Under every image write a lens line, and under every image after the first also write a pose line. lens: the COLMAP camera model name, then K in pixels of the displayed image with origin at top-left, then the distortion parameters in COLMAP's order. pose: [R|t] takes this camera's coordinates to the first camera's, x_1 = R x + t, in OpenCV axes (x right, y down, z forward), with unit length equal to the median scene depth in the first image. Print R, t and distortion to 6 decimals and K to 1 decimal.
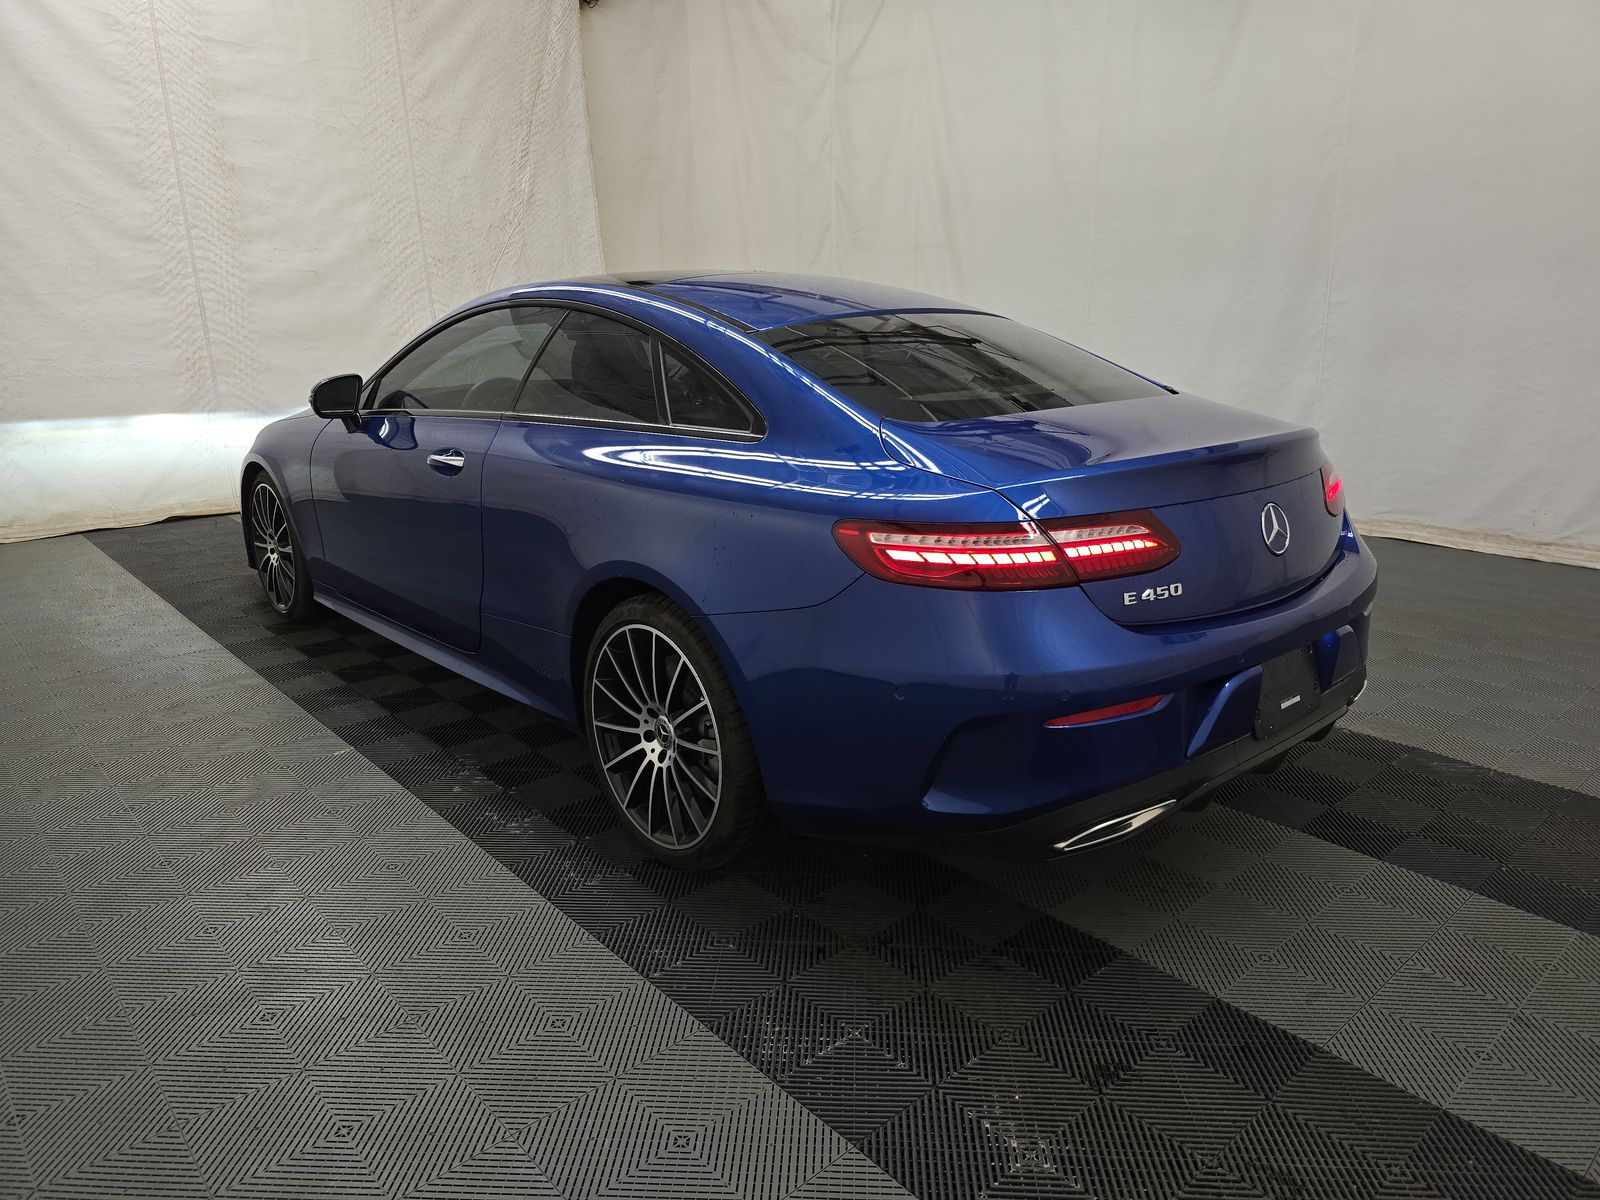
lens RADIAL K [[1087.7, 0, 801.5], [0, 1087.7, 600.8], [0, 0, 1]] dist [0.024760, -0.023514]
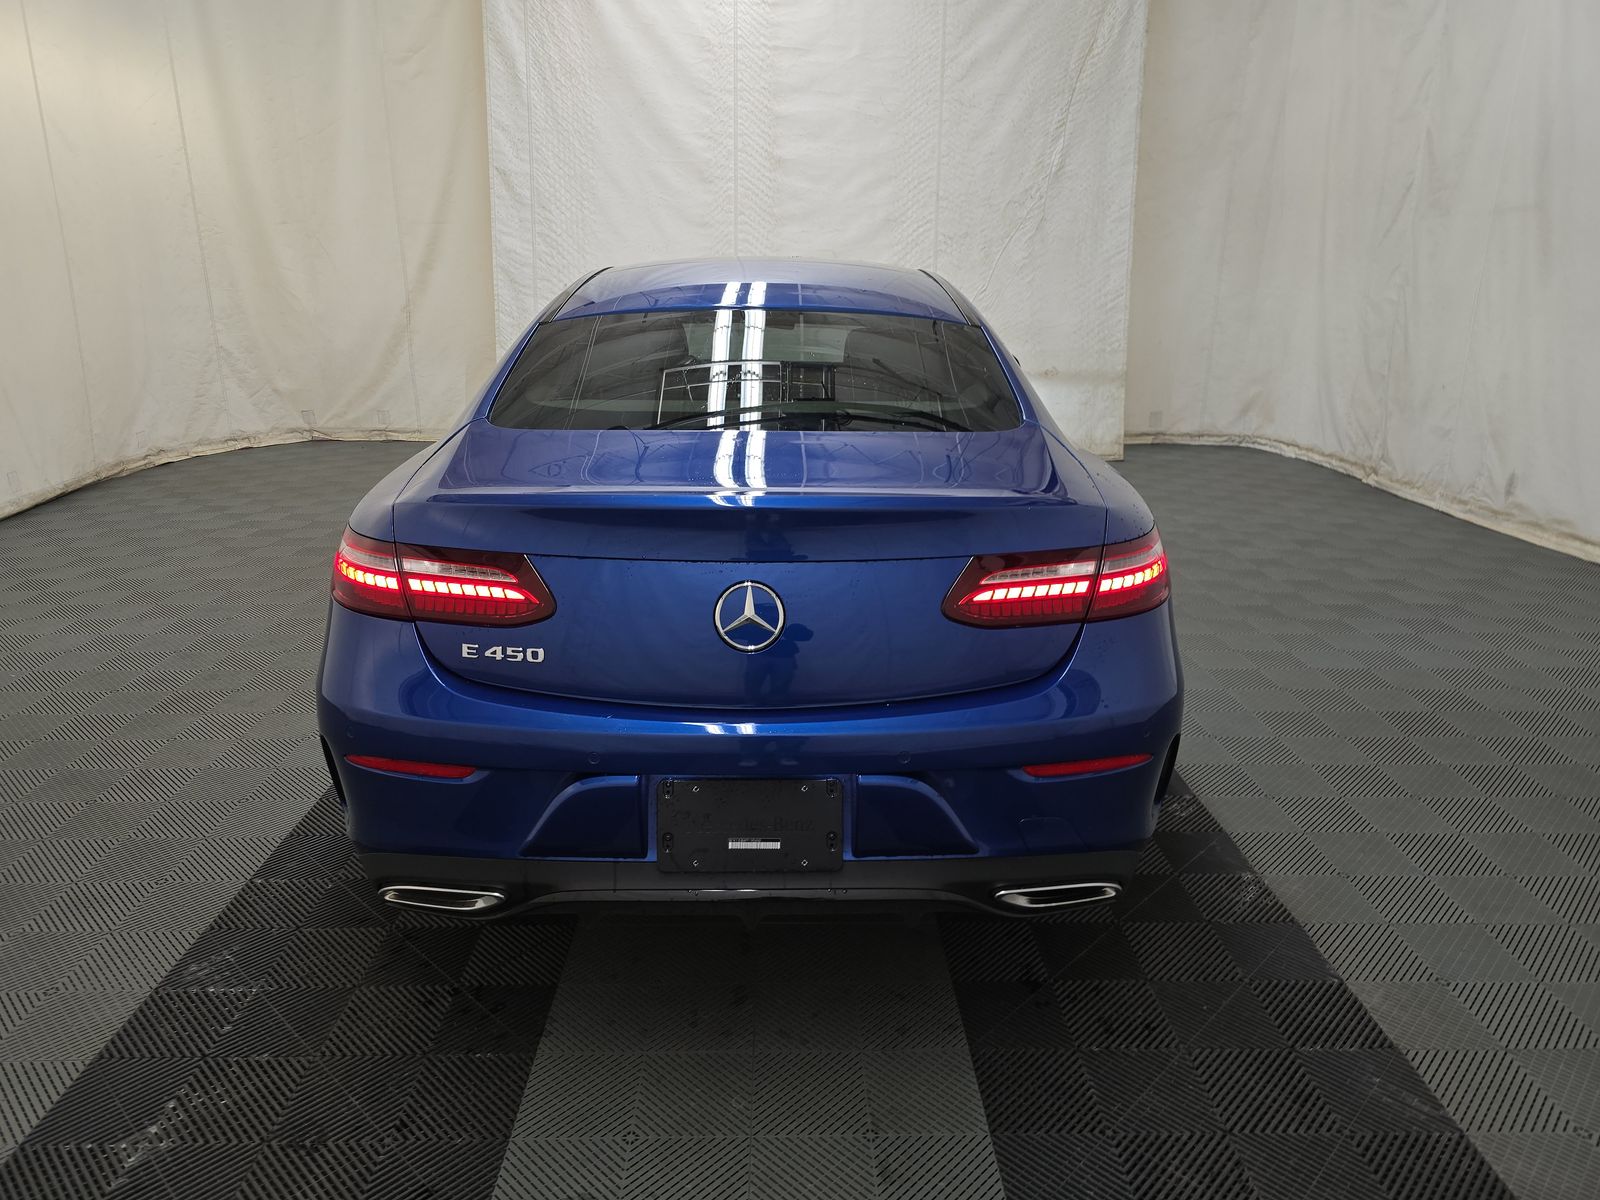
lens RADIAL K [[1087.7, 0, 800.1], [0, 1087.7, 604.3], [0, 0, 1]] dist [0.024760, -0.023514]
pose [[0.751158, 0.199081, -0.629387, 0.317328], [-0.180556, 0.979044, 0.094191, -0.051263], [0.634949, 0.042887, 0.771362, 0.150760]]
